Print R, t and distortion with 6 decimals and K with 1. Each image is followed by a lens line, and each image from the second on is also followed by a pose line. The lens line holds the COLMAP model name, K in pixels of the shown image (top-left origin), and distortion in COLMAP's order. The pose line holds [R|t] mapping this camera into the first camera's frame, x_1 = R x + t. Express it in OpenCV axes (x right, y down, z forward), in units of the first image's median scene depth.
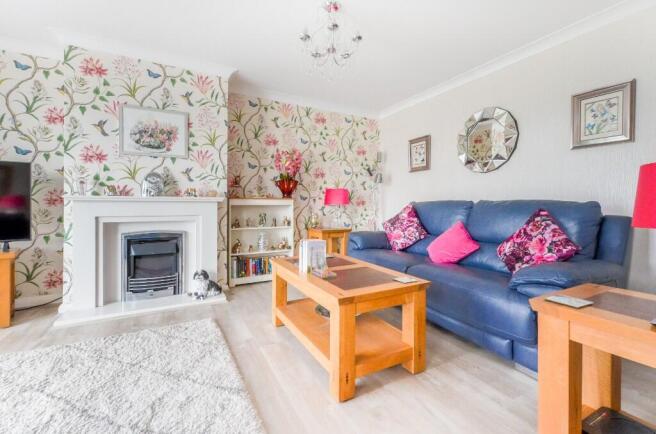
lens RADIAL K [[290.4, 0, 328.0], [0, 290.4, 207.0], [0, 0, 1]] dist [0.001353, 0.000123]
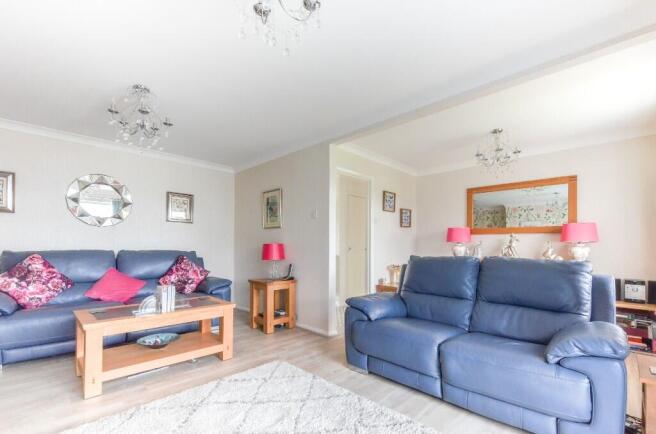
lens RADIAL K [[286.8, 0, 327.7], [0, 286.8, 246.7], [0, 0, 1]] dist [0.000519, 0.000139]
pose [[-0.287334, -0.000414, 0.957830, -0.893970], [0.003865, 0.999991, 0.001591, -0.032971], [-0.957823, 0.004159, -0.287330, 0.434807]]
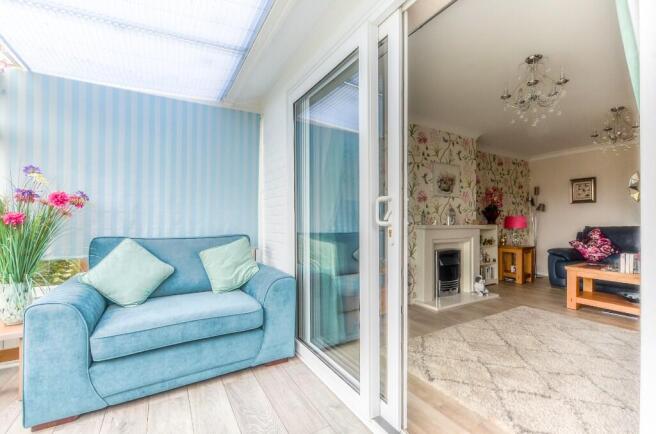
lens RADIAL K [[287.3, 0, 330.3], [0, 287.3, 220.7], [0, 0, 1]] dist [0.000482, 0.000147]
pose [[0.999549, -0.002724, 0.029895, -1.145573], [0.002965, 0.999964, -0.008009, -0.043461], [-0.029872, 0.008094, 0.999521, -0.380283]]
